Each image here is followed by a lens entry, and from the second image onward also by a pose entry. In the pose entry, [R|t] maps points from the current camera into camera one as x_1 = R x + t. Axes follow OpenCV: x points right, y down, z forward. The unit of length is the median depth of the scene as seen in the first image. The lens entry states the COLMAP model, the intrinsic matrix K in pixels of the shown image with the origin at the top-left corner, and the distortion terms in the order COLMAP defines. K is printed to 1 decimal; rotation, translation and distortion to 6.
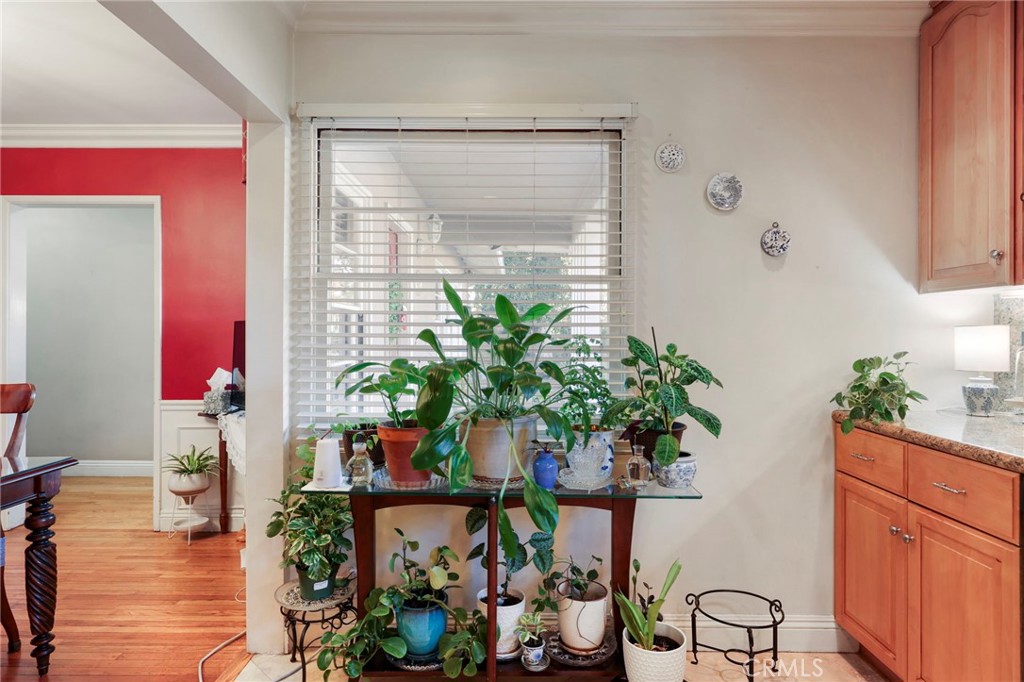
lens RADIAL K [[601.3, 0, 512.4], [0, 601.3, 334.0], [0, 0, 1]] dist [0.001503, 0.000101]
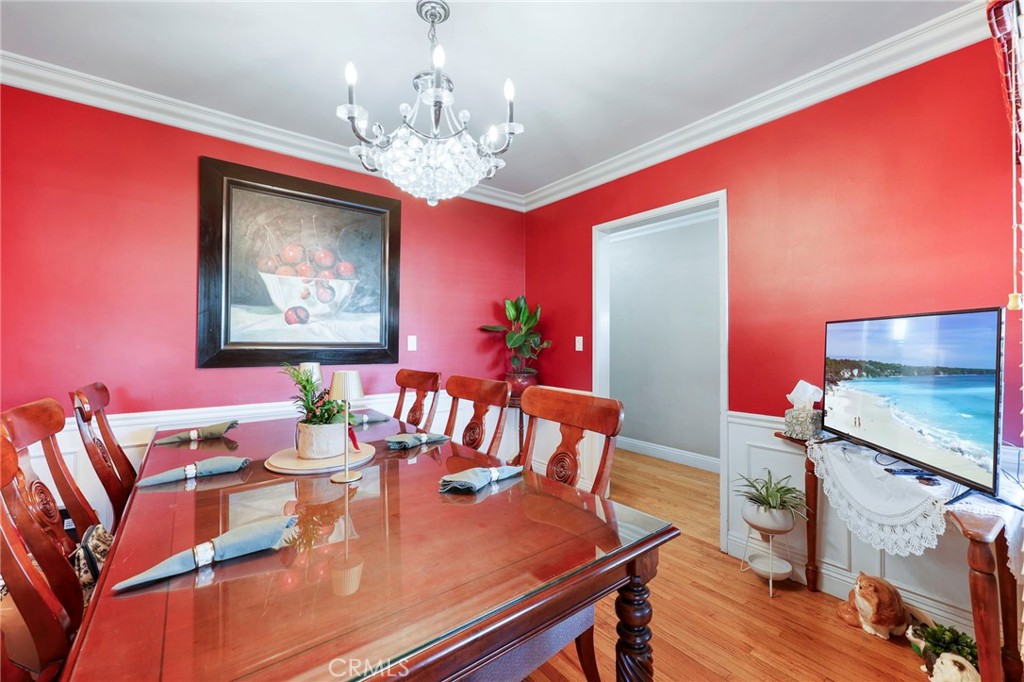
lens RADIAL K [[418.1, 0, 509.5], [0, 418.1, 337.1], [0, 0, 1]] dist [0.000390, -0.000003]
pose [[0.615406, -0.008993, -0.788159, -0.290830], [0.002324, 0.999951, -0.009594, 0.002864], [0.788207, 0.004072, 0.615397, 0.350669]]
